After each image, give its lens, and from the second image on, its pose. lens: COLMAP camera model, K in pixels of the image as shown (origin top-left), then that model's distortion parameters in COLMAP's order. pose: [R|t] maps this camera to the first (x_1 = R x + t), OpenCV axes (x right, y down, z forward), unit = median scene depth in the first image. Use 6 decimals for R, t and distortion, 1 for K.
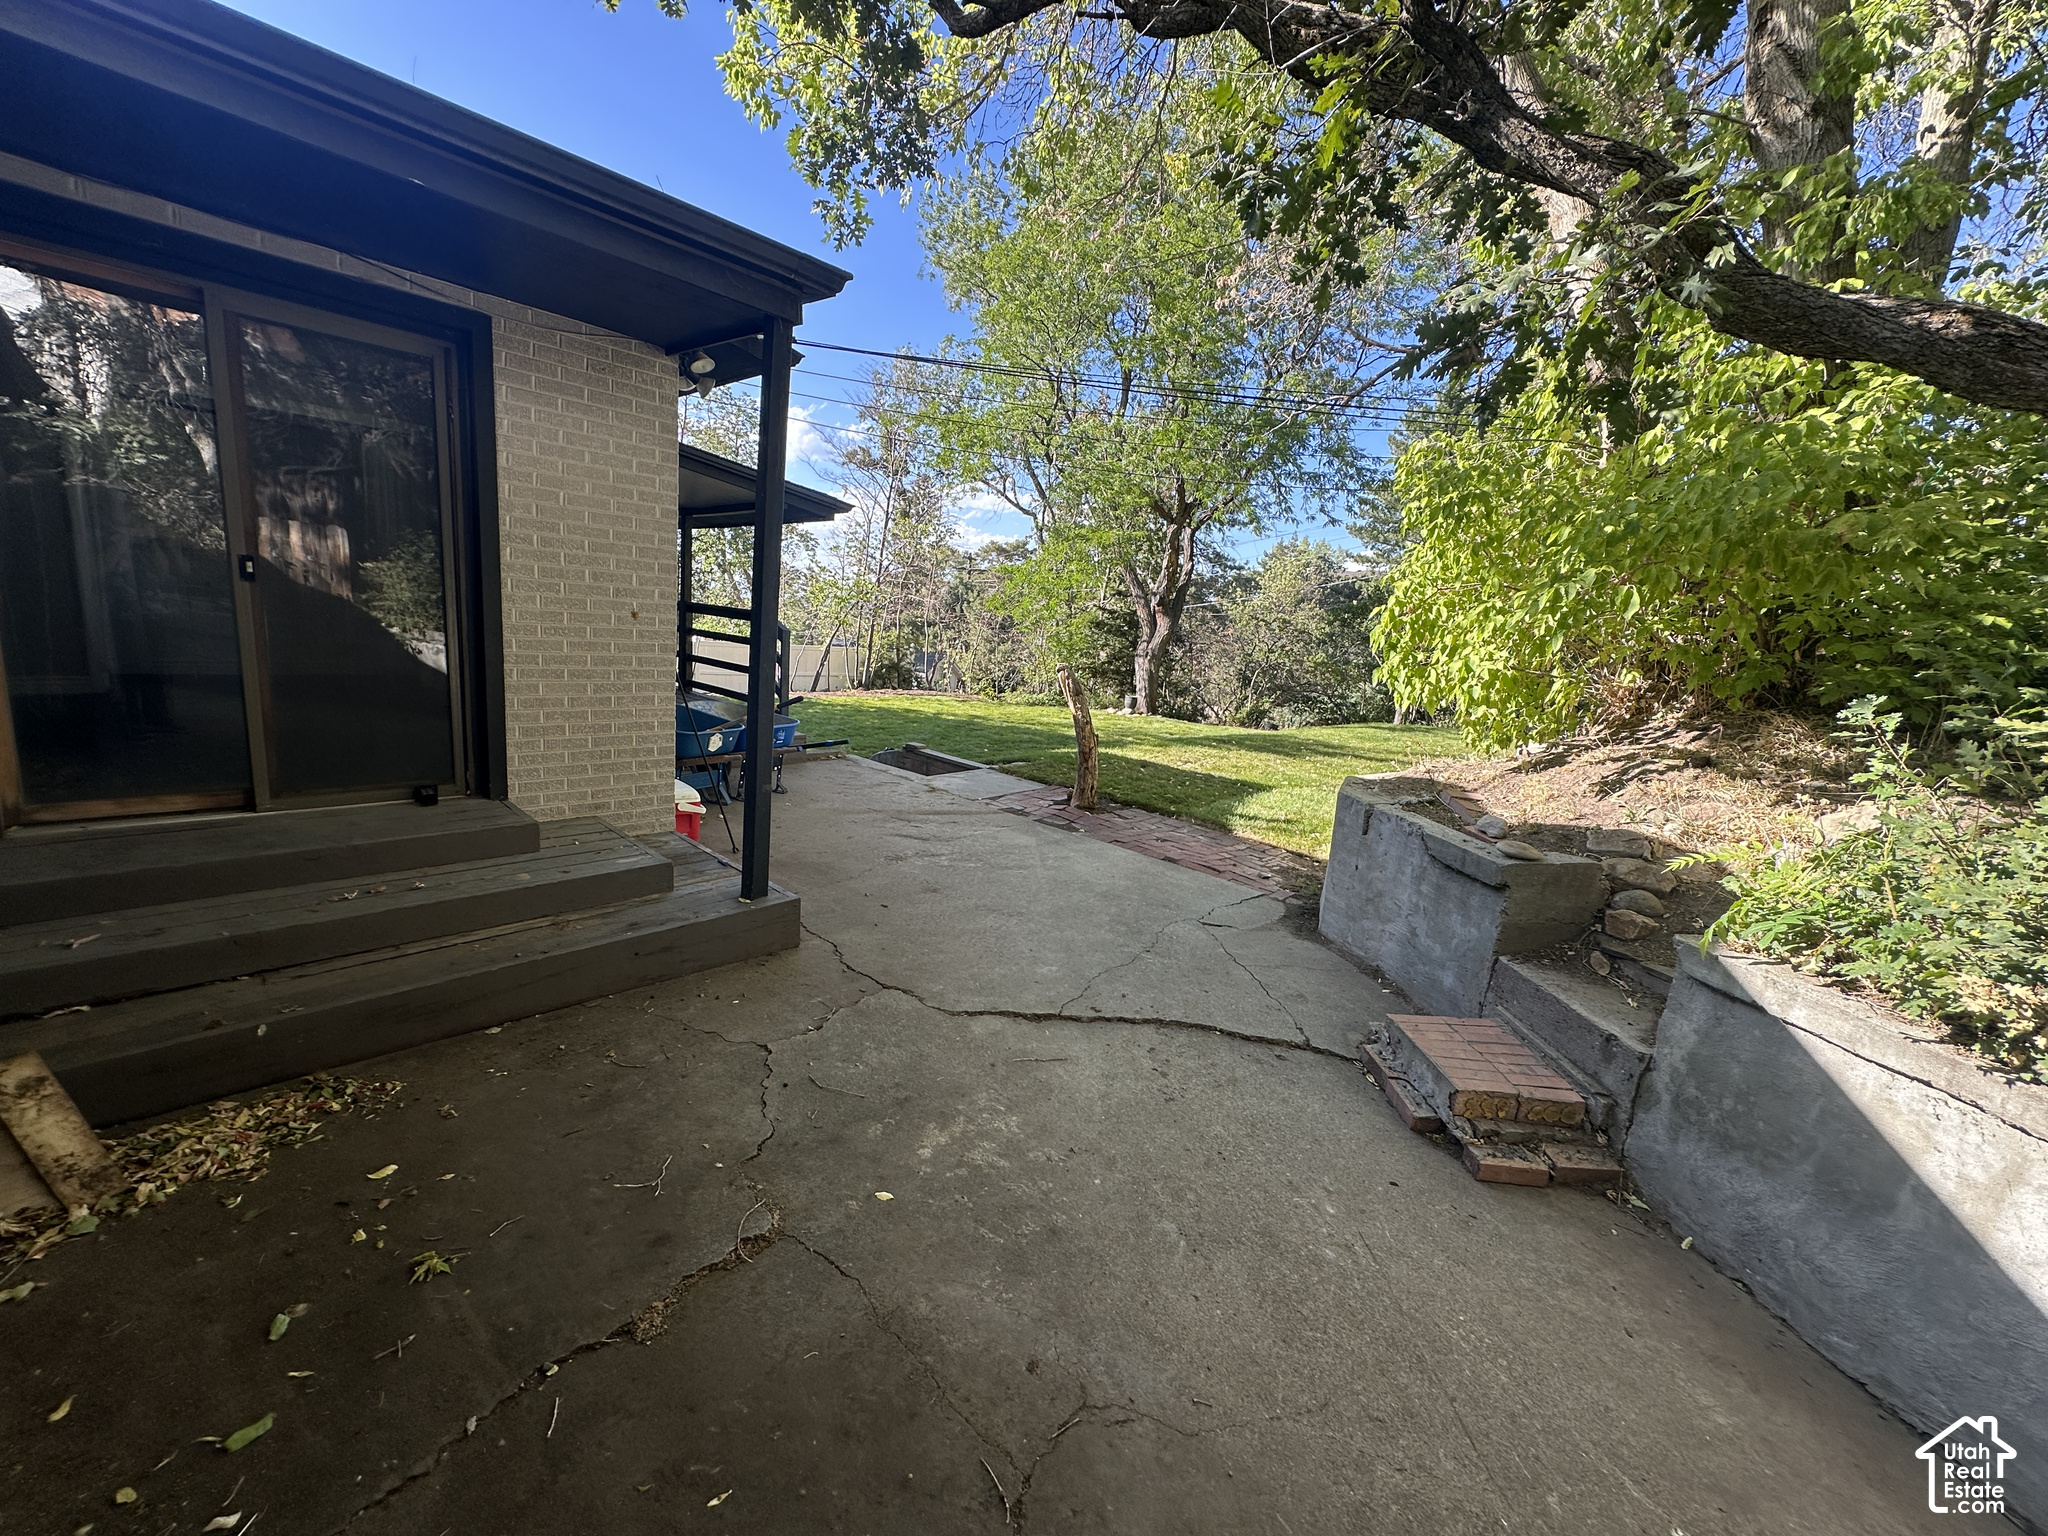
lens RADIAL K [[812.2, 0, 1024.0], [0, 812.2, 768.0], [0, 0, 1]] dist [-0.001123, -0.000503]
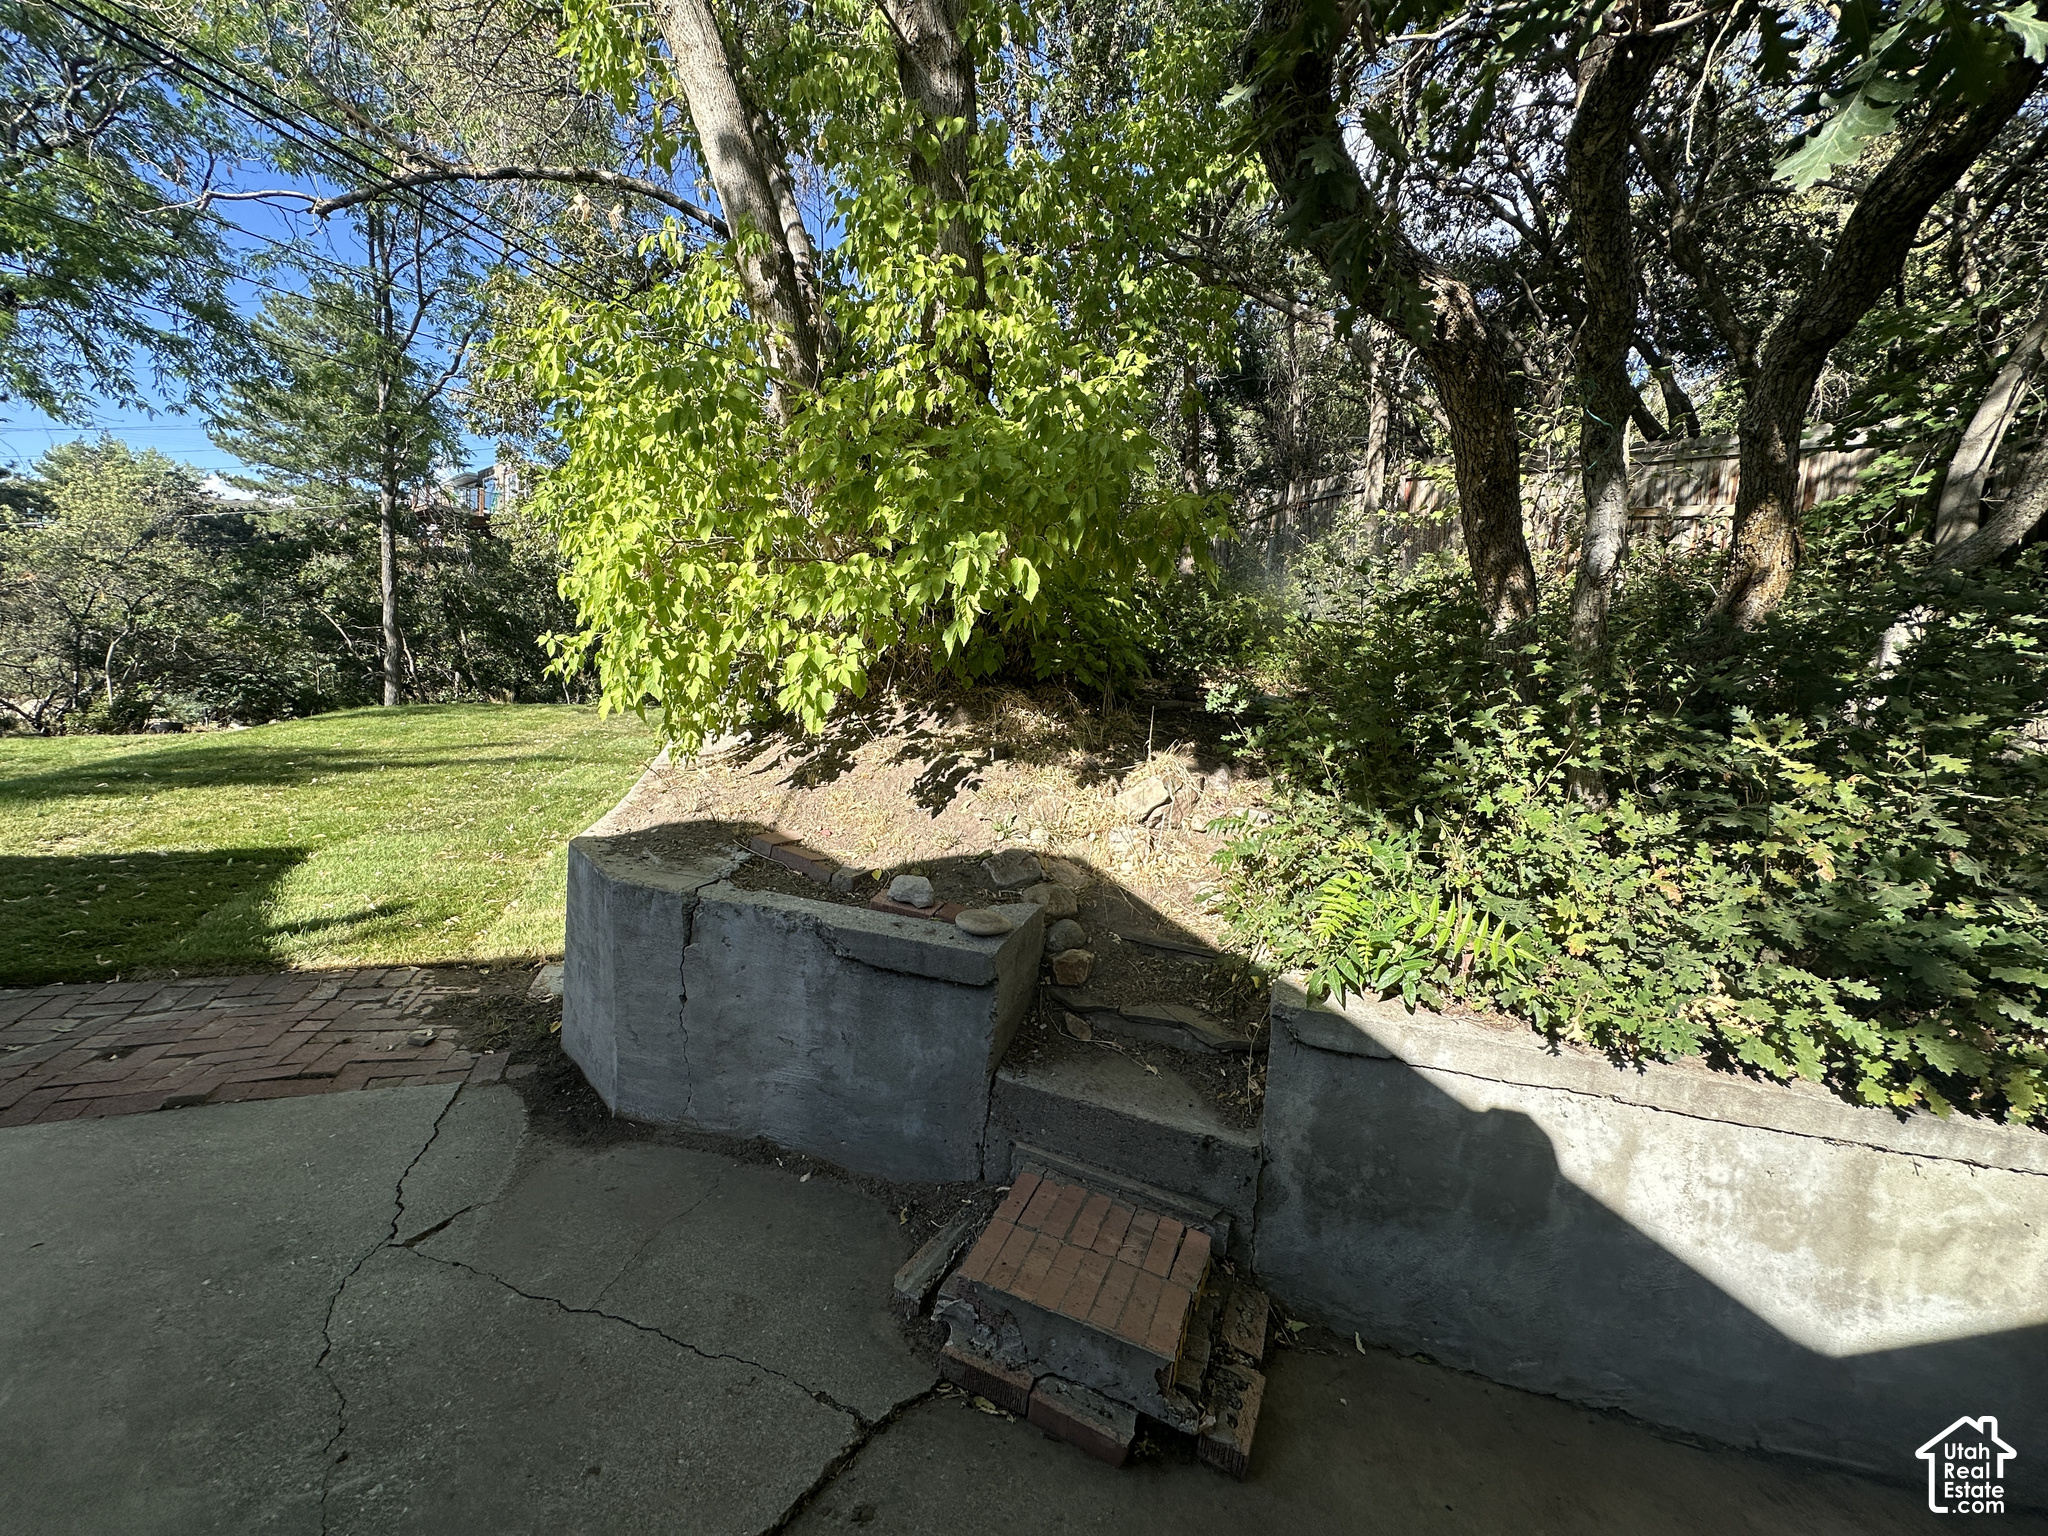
lens RADIAL K [[812.2, 0, 1024.0], [0, 812.2, 768.0], [0, 0, 1]] dist [-0.001123, -0.000503]
pose [[0.415573, -0.175165, 0.892534, 0.002884], [0.126479, 0.982876, 0.134005, -0.105696], [-0.900723, 0.057198, 0.430612, 0.545296]]
